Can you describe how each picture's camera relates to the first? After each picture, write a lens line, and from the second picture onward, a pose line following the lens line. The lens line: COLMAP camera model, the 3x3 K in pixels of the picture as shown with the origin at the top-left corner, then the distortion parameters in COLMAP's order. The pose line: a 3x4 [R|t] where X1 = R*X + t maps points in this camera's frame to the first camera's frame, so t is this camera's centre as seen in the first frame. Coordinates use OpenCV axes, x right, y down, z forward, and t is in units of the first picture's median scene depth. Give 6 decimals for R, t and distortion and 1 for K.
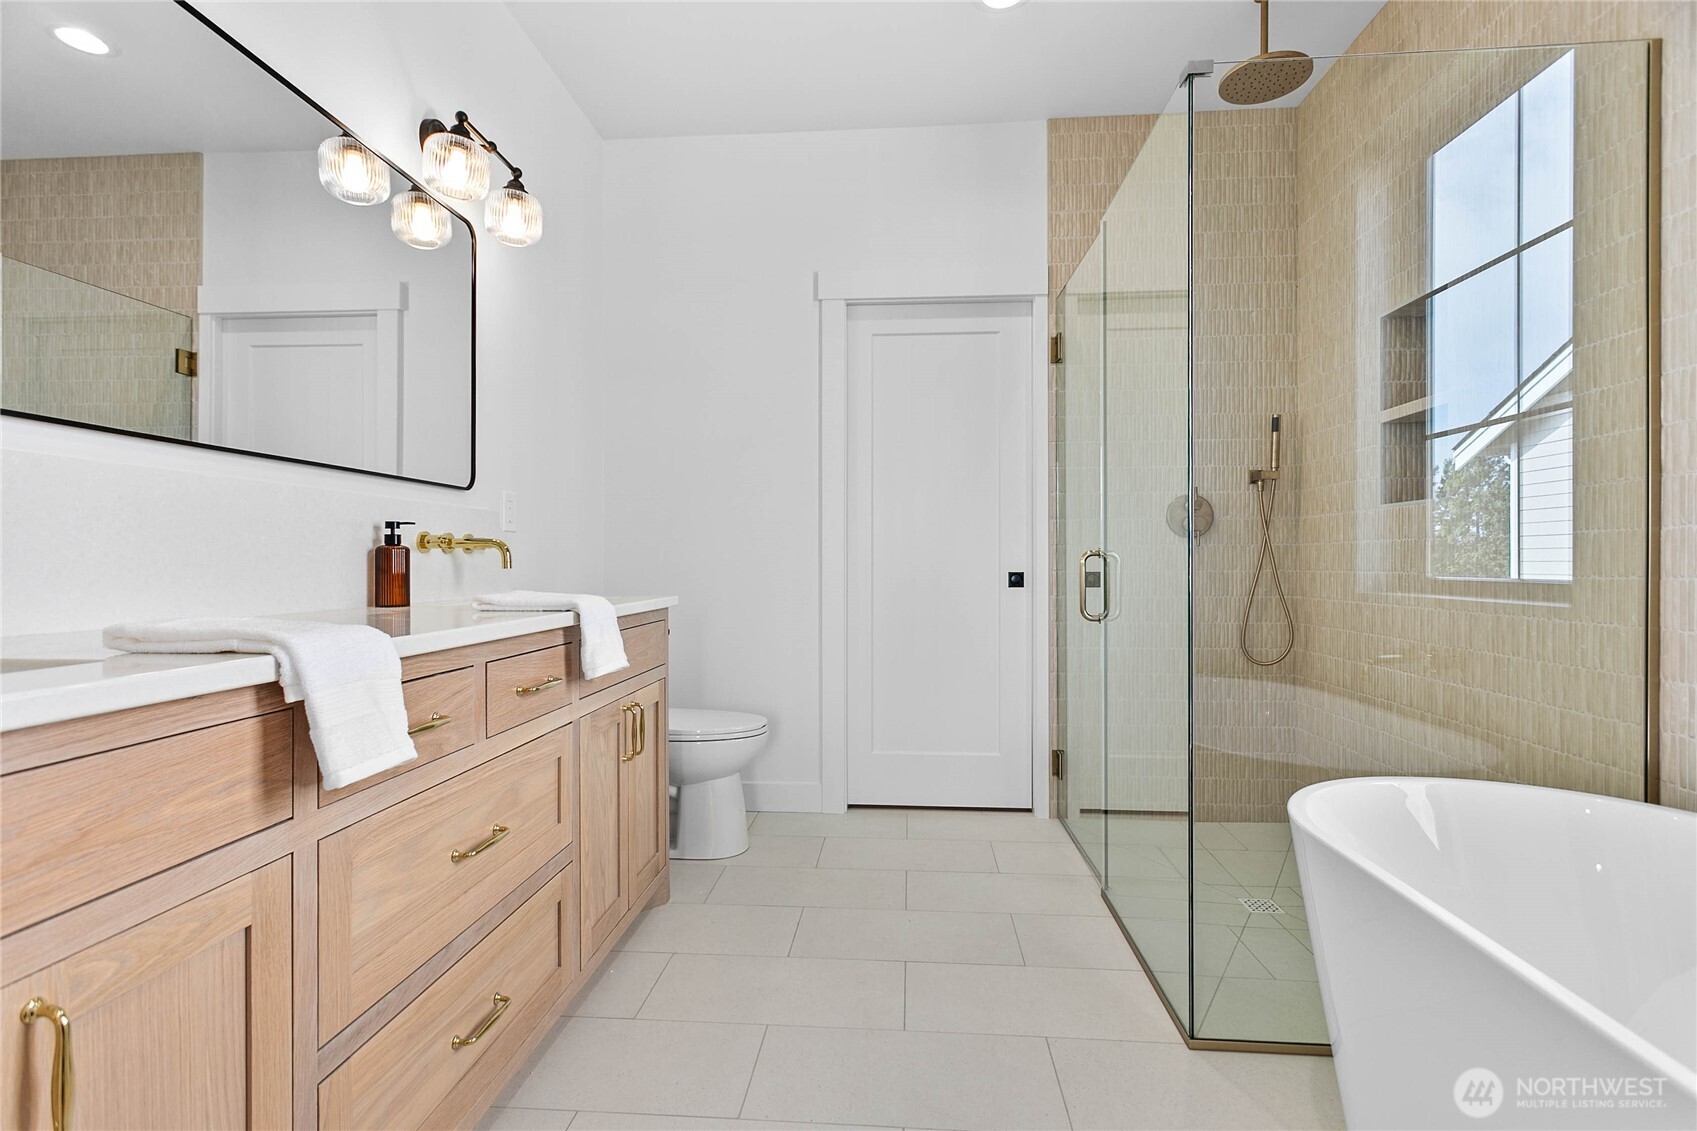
lens RADIAL K [[805.9, 0, 863.6], [0, 805.9, 558.3], [0, 0, 1]] dist [0.002066, 0.000833]
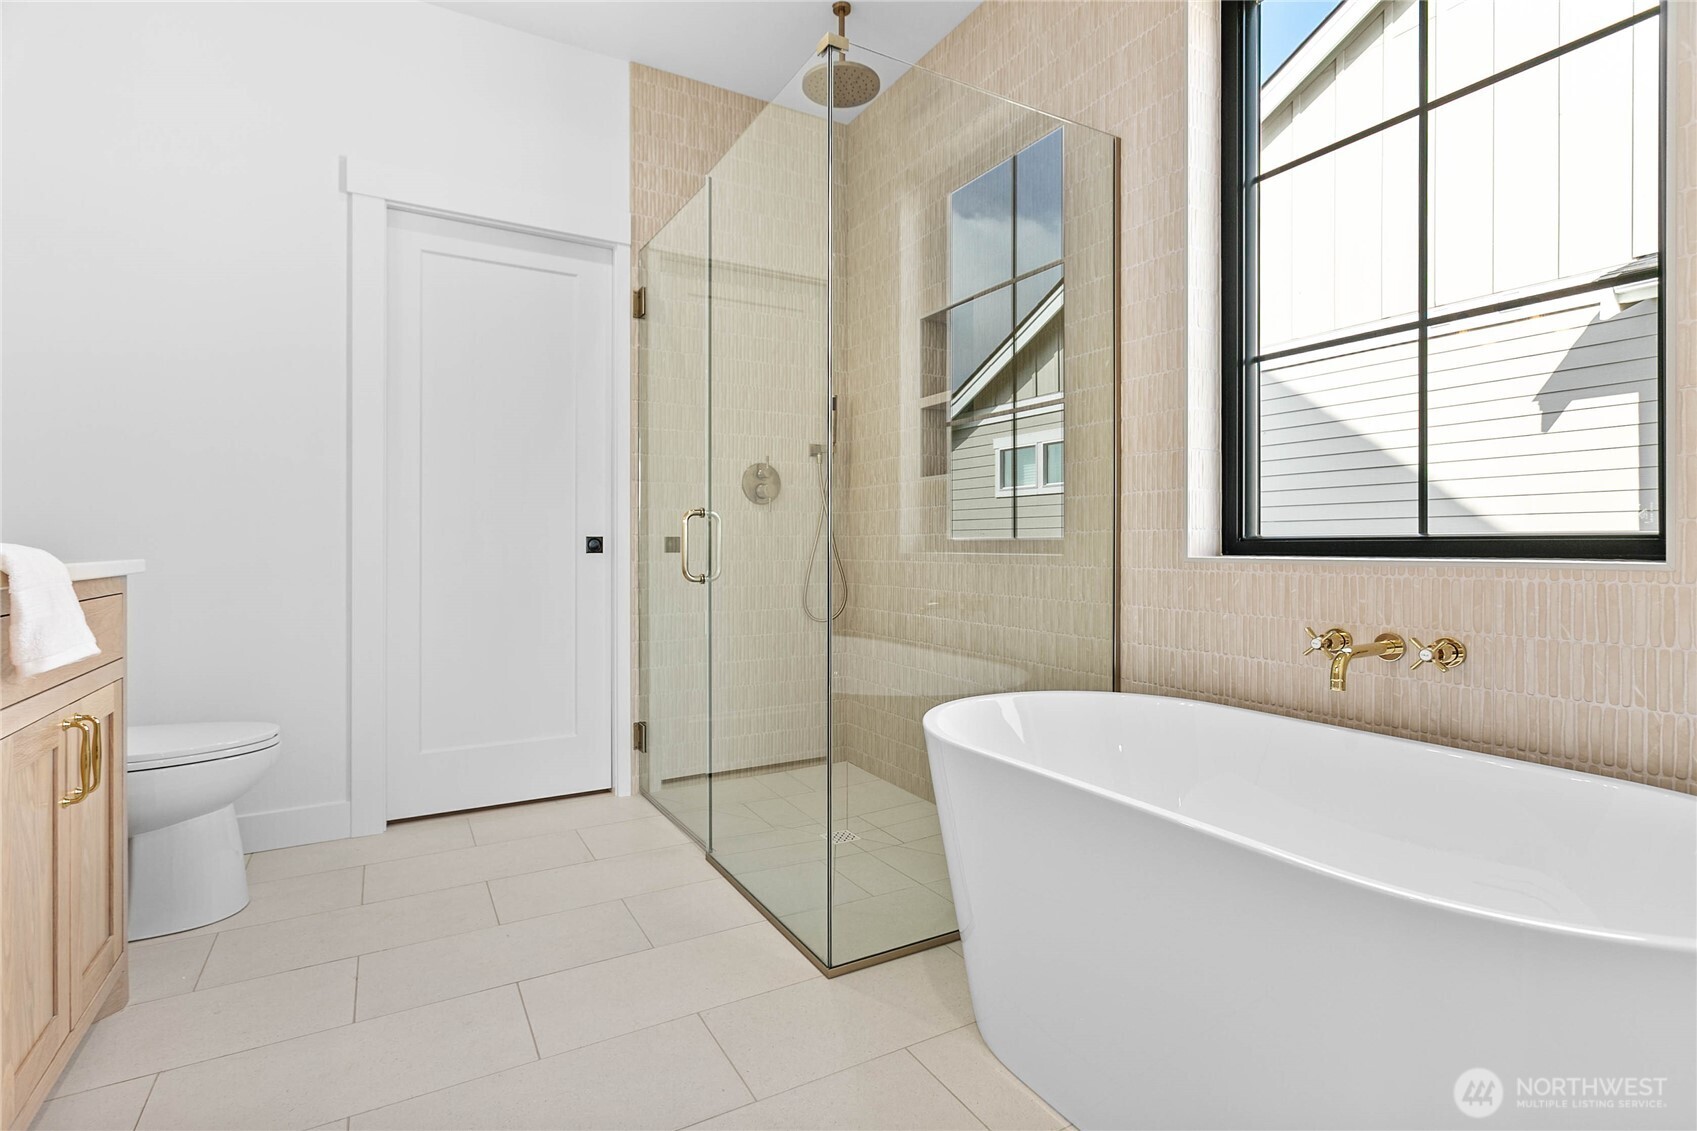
lens RADIAL K [[805.9, 0, 829.6], [0, 805.9, 543.1], [0, 0, 1]] dist [0.002066, 0.000833]
pose [[0.831891, 0.003025, 0.554932, -0.119886], [-0.000224, 0.999987, -0.005115, 0.034742], [-0.554940, 0.004131, 0.831880, 0.089304]]
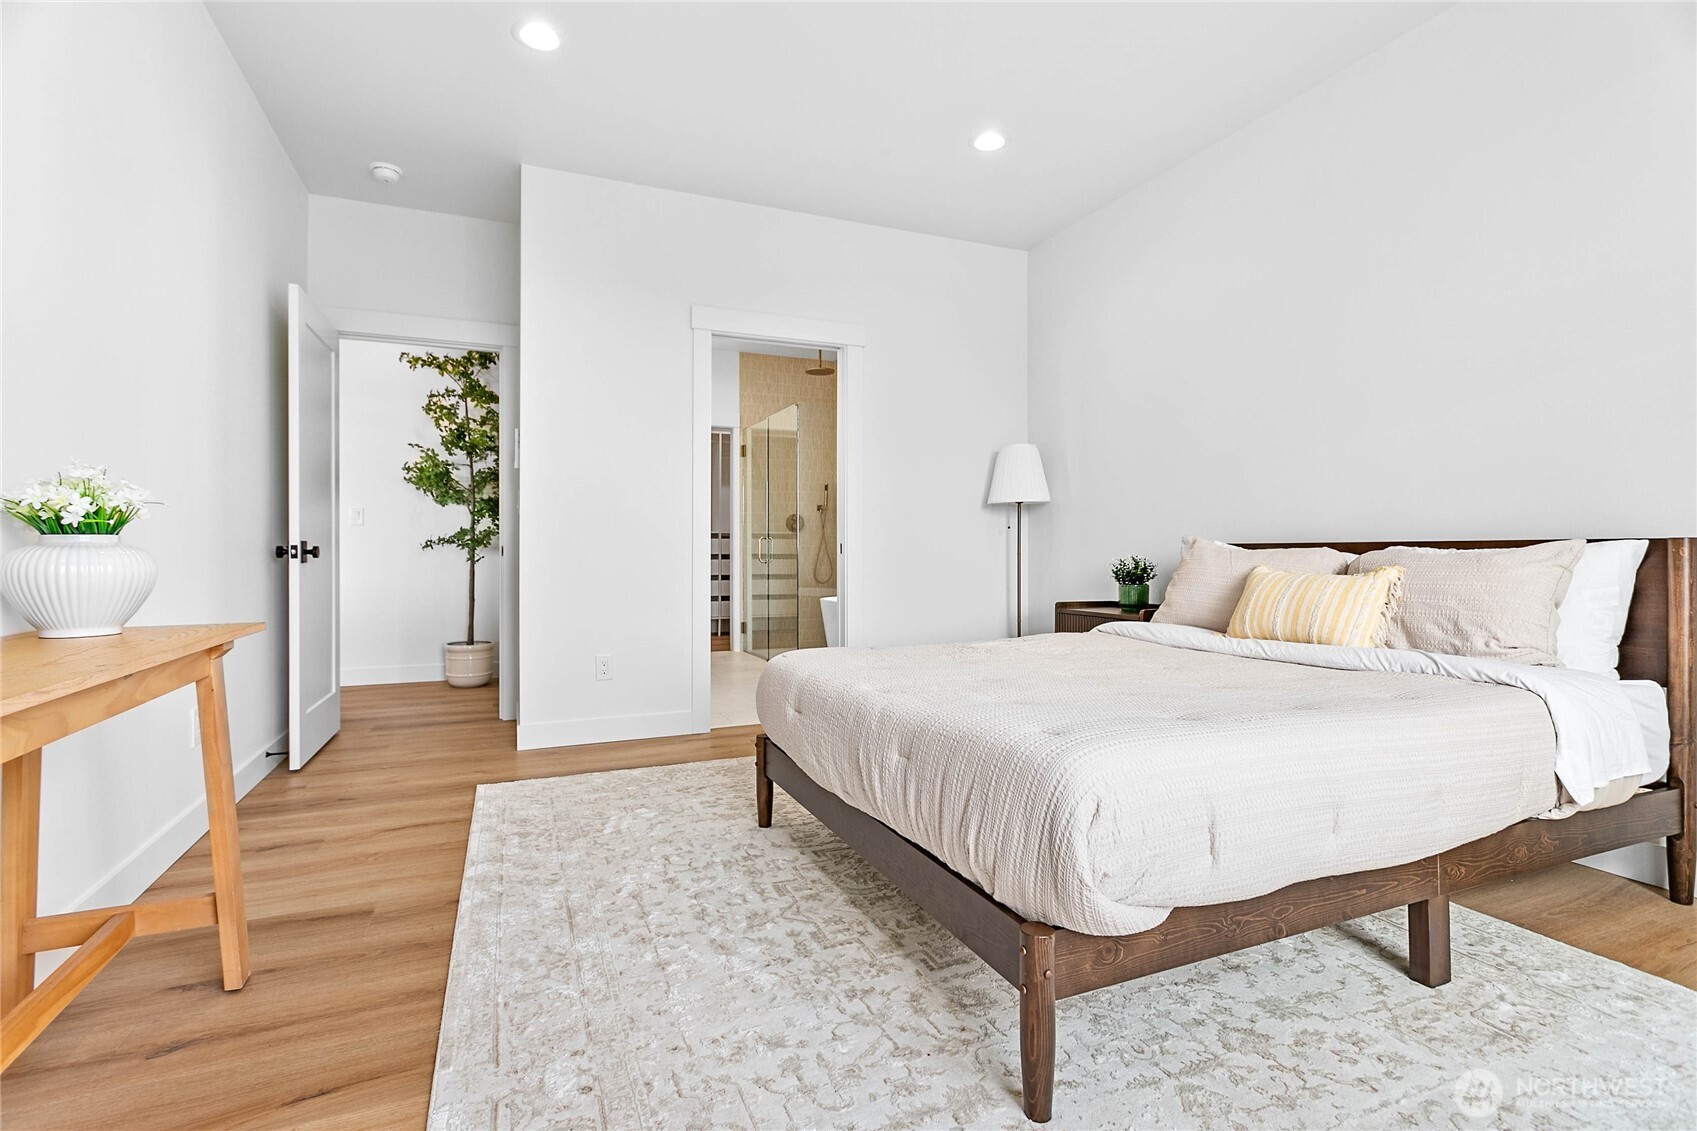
lens RADIAL K [[805.9, 0, 844.5], [0, 805.9, 556.2], [0, 0, 1]] dist [0.002066, 0.000833]
pose [[0.882968, -0.001440, 0.469431, -0.692689], [-0.001065, 0.999987, 0.005072, 0.040356], [-0.469432, -0.004978, 0.882955, -1.393233]]
